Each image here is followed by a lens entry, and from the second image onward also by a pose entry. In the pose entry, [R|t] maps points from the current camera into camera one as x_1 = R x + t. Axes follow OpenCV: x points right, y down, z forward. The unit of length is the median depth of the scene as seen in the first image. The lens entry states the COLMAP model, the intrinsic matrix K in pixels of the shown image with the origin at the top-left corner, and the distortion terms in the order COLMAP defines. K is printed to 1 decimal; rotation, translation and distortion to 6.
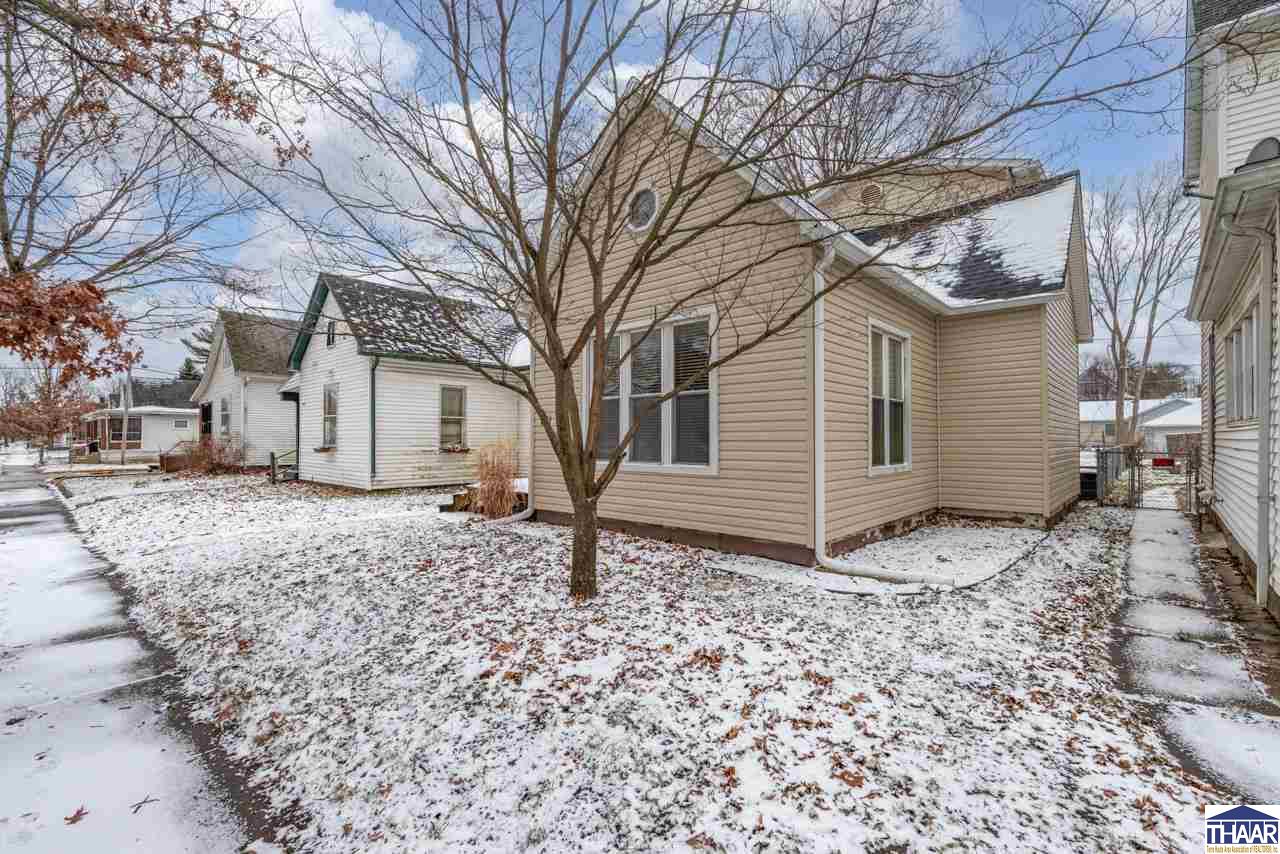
lens RADIAL K [[565.2, 0, 640.0], [0, 565.2, 427.0], [0, 0, 1]] dist [0.001596, 0.000348]
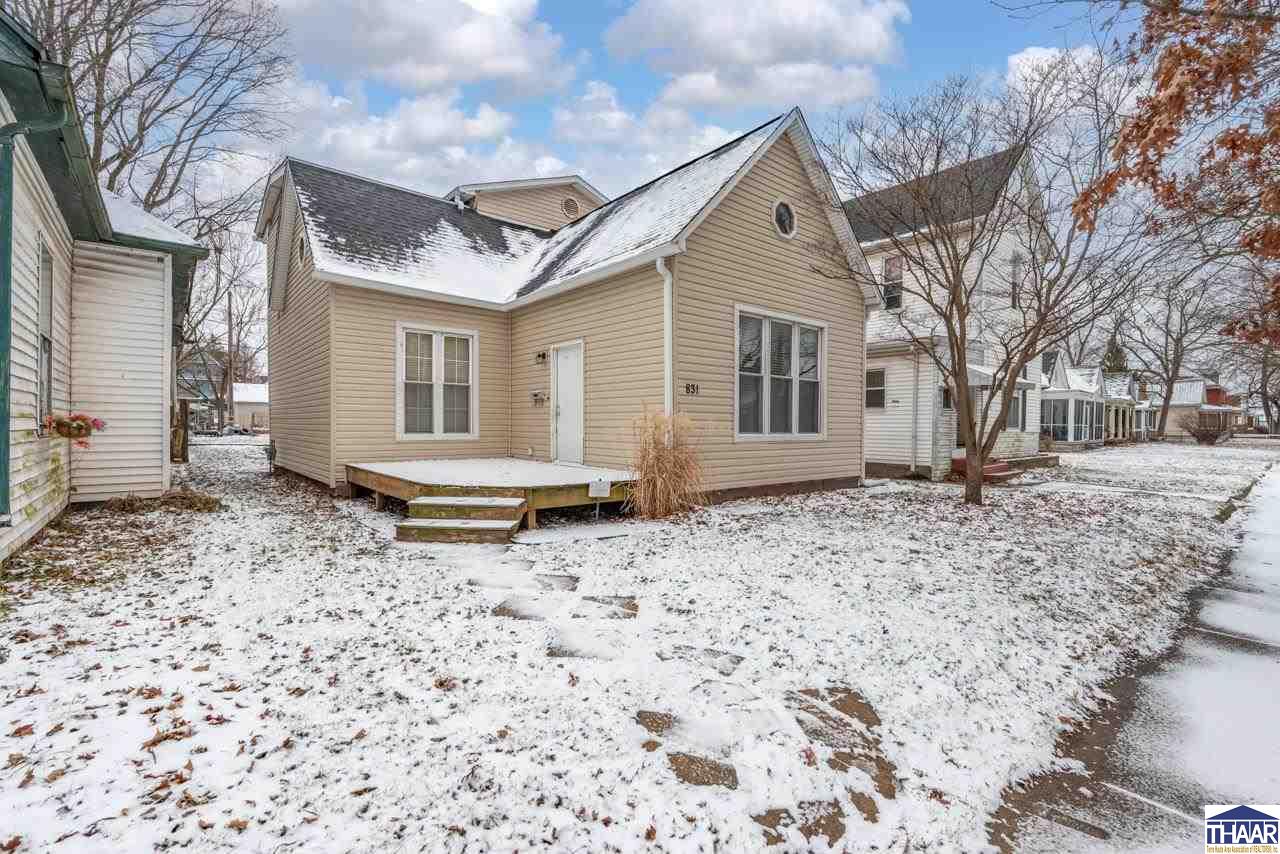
lens RADIAL K [[565.2, 0, 640.0], [0, 565.2, 427.0], [0, 0, 1]] dist [0.001596, 0.000348]
pose [[0.131702, -0.003035, 0.991285, -1.255186], [-0.029015, 0.999555, 0.006915, 0.051243], [-0.990865, -0.029673, 0.131555, 1.164851]]
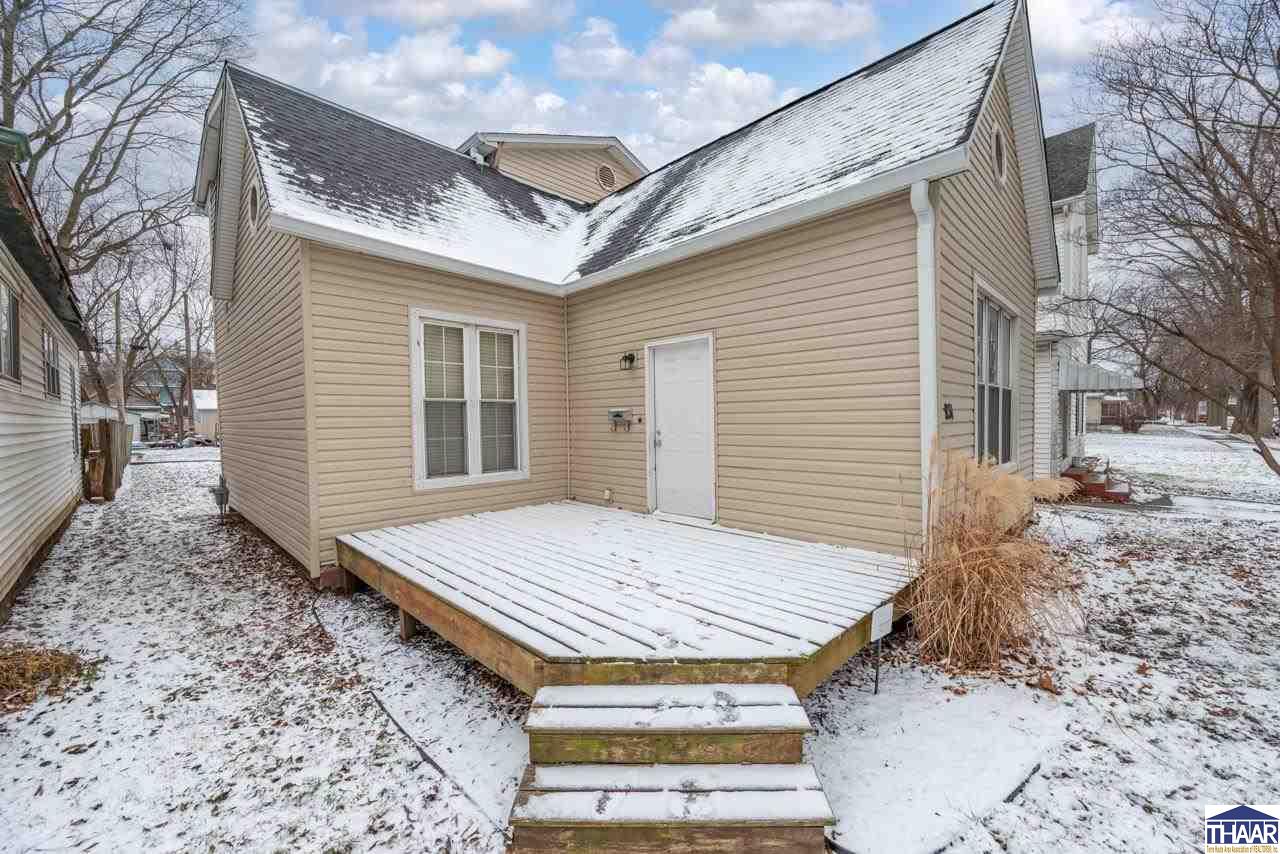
lens RADIAL K [[502.9, 0, 642.5], [0, 502.9, 428.6], [0, 0, 1]] dist [-0.001335, -0.000063]
pose [[0.037657, -0.018732, 0.999115, -0.780172], [-0.008459, 0.999783, 0.019063, -0.002526], [-0.999255, -0.009169, 0.037491, 1.520629]]
